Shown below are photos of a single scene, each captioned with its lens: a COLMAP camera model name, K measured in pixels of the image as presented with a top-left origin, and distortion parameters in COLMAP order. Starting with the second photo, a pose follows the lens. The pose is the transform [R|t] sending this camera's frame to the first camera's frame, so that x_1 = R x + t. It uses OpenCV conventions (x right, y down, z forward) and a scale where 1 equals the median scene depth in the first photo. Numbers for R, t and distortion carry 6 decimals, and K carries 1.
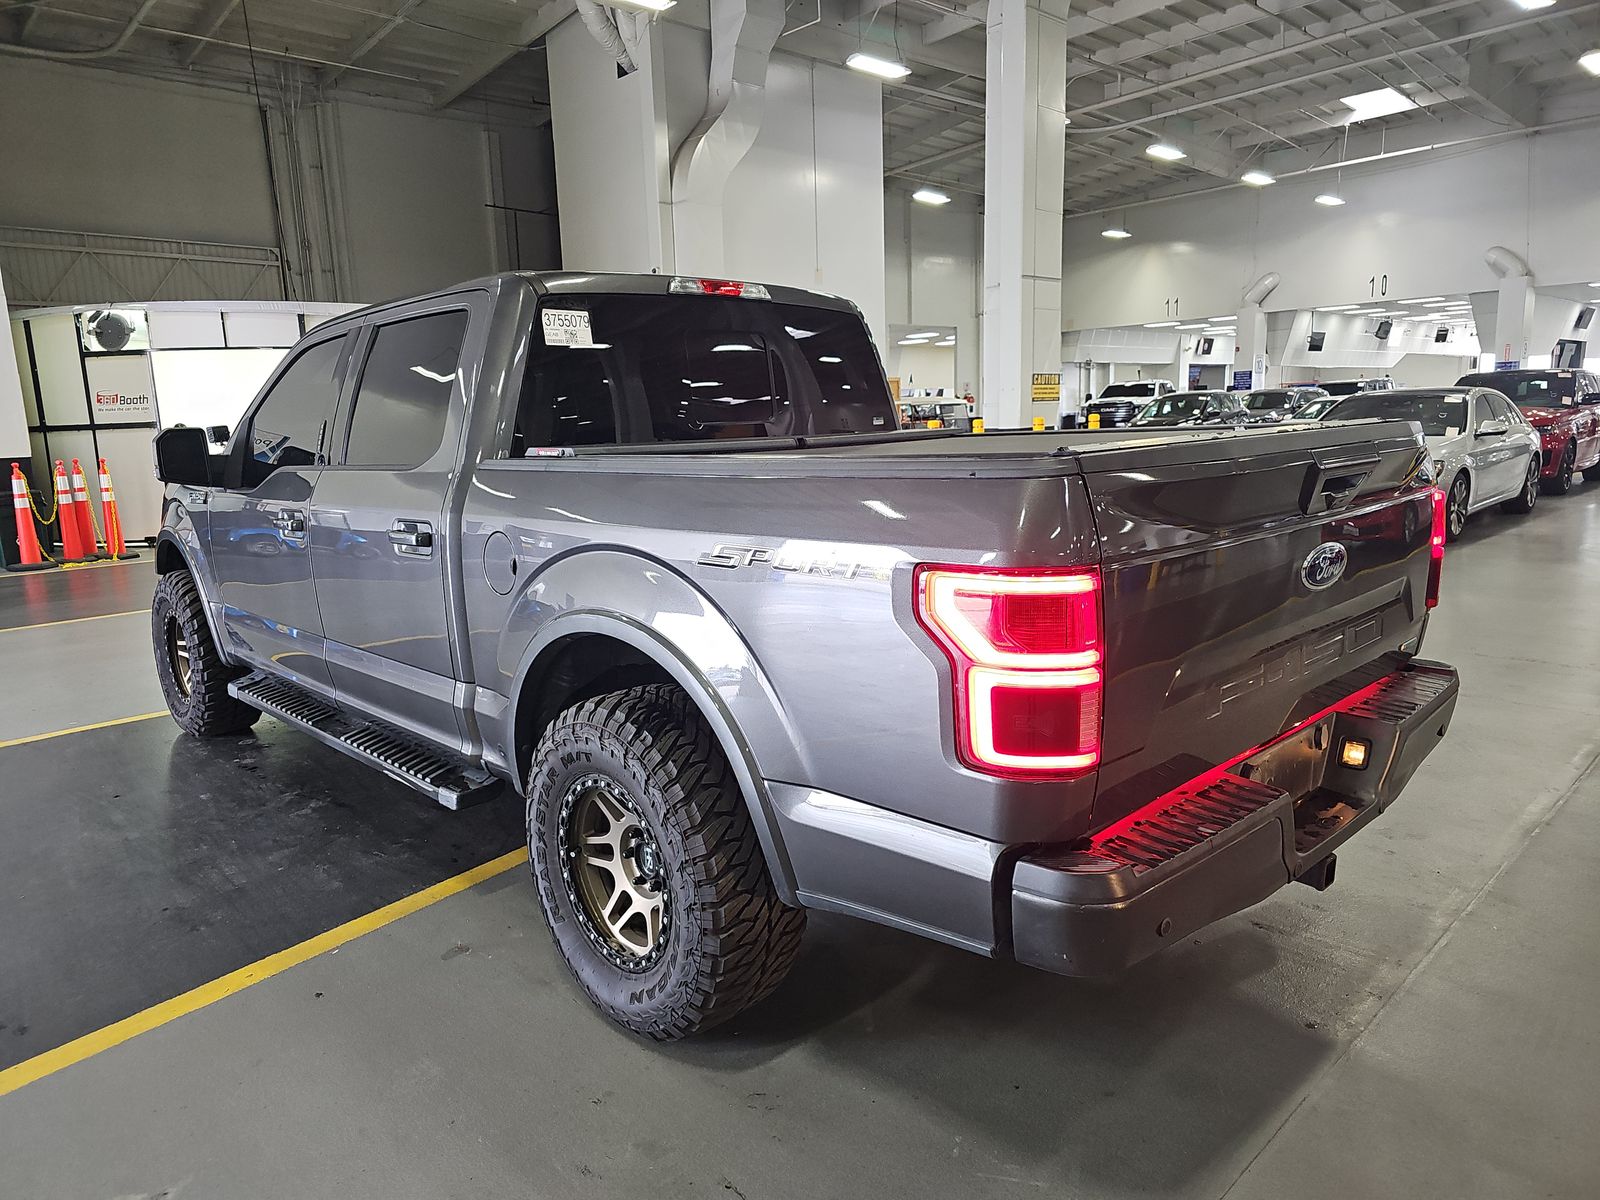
lens RADIAL K [[1061.8, 0, 813.4], [0, 1061.8, 606.7], [0, 0, 1]] dist [0.004335, -0.018092]
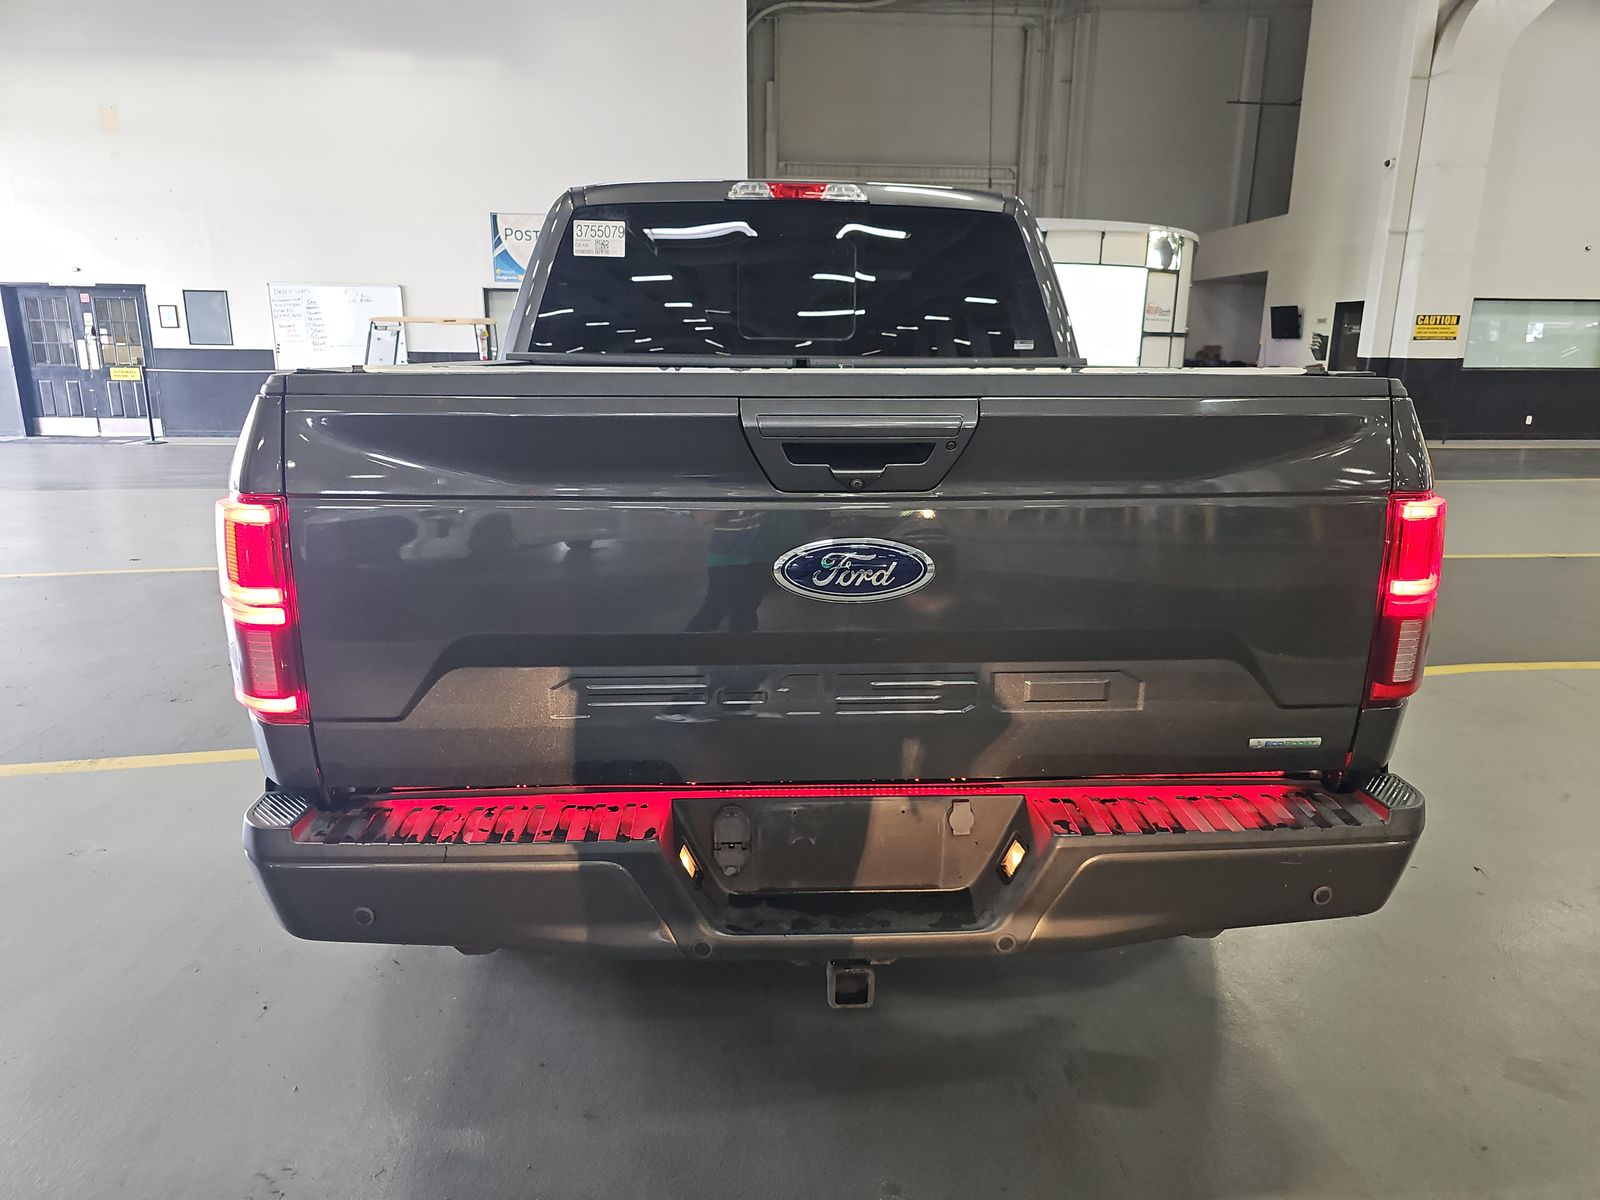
lens RADIAL K [[1041.7, 0, 800.7], [0, 1041.7, 634.9], [0, 0, 1]] dist [0.000297, -0.001673]
pose [[0.740258, 0.215946, -0.636699, 0.114377], [-0.148206, 0.976131, 0.158758, -0.012456], [0.655784, -0.023160, 0.754593, 0.058995]]
